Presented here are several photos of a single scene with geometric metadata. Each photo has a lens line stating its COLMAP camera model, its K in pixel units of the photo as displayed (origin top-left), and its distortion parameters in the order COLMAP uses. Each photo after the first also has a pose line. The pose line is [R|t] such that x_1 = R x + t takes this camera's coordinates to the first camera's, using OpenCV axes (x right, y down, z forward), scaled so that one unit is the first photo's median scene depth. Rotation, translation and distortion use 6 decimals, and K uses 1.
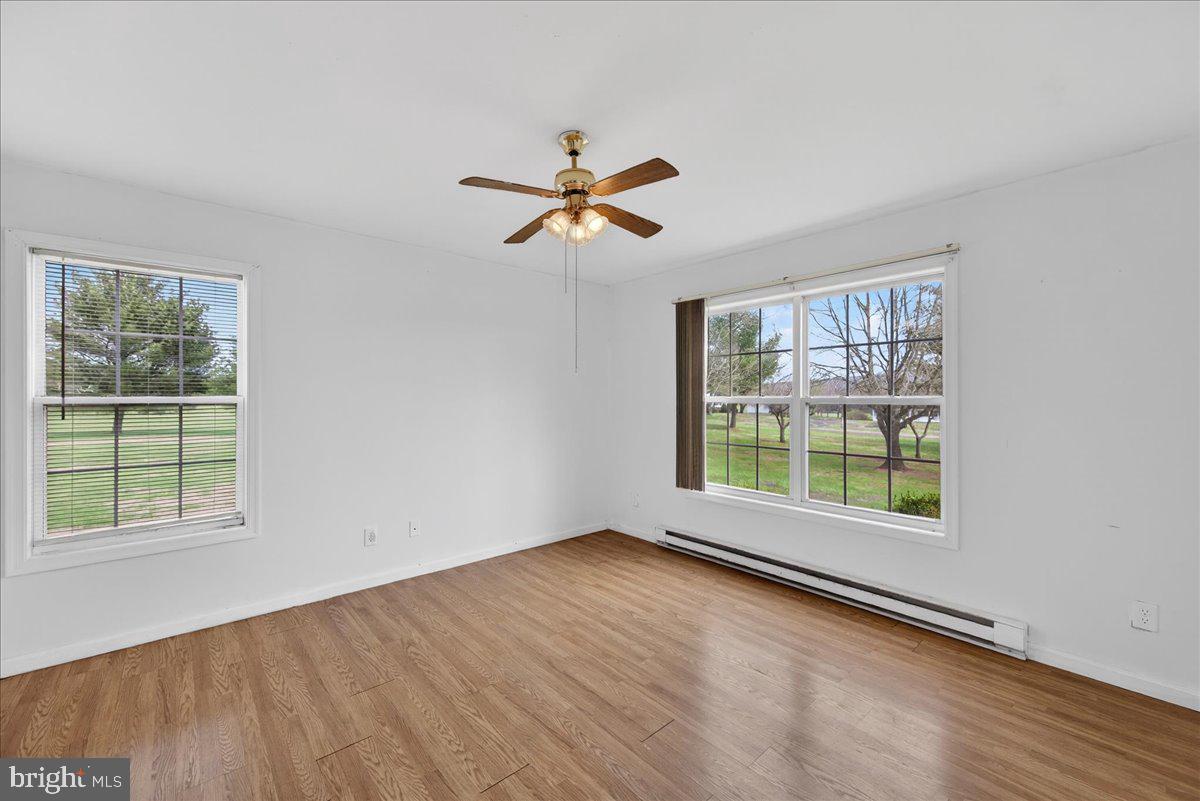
lens RADIAL K [[484.2, 0, 592.9], [0, 484.2, 396.0], [0, 0, 1]] dist [0.000163, -0.000266]
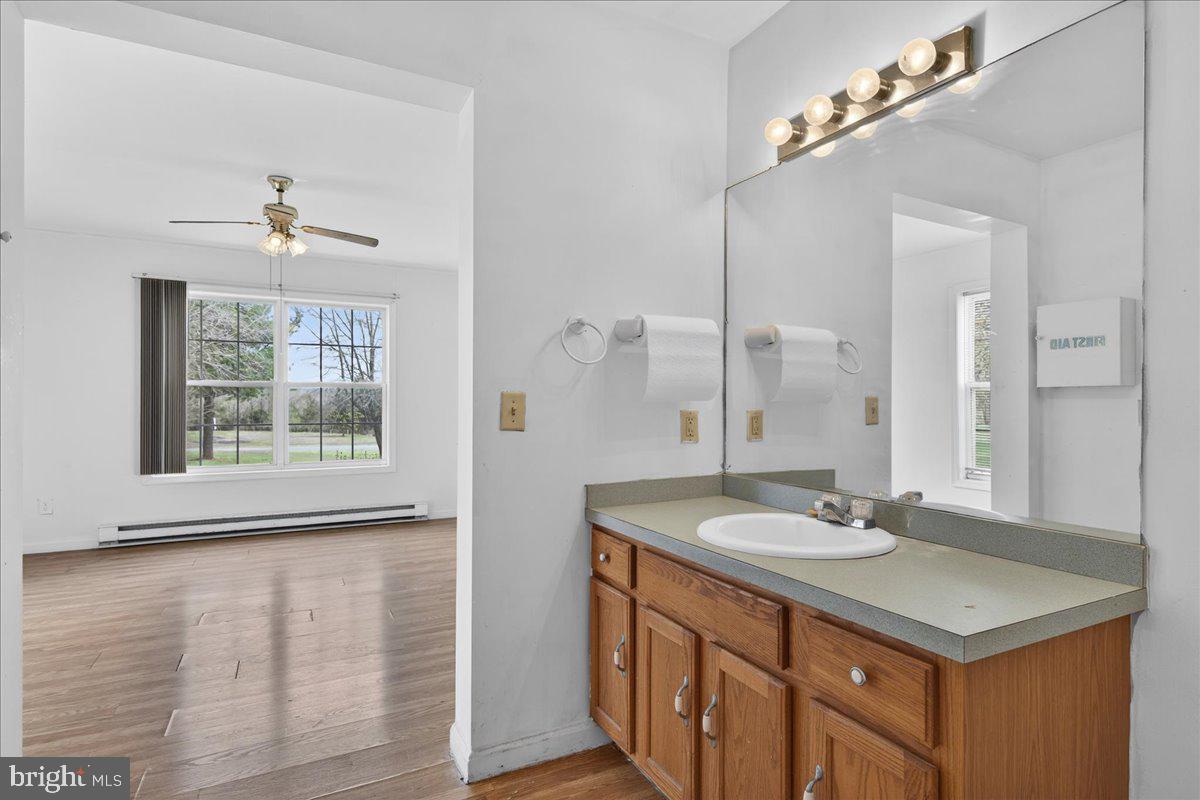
lens RADIAL K [[620.0, 0, 600.0], [0, 620.0, 400.0], [0, 0, 1]] dist [0.000376, 0.000349]
pose [[0.241116, 0.006860, 0.970472, -1.389674], [-0.004519, 0.999972, -0.005946, 0.084680], [-0.970486, -0.002952, 0.241141, -0.268300]]
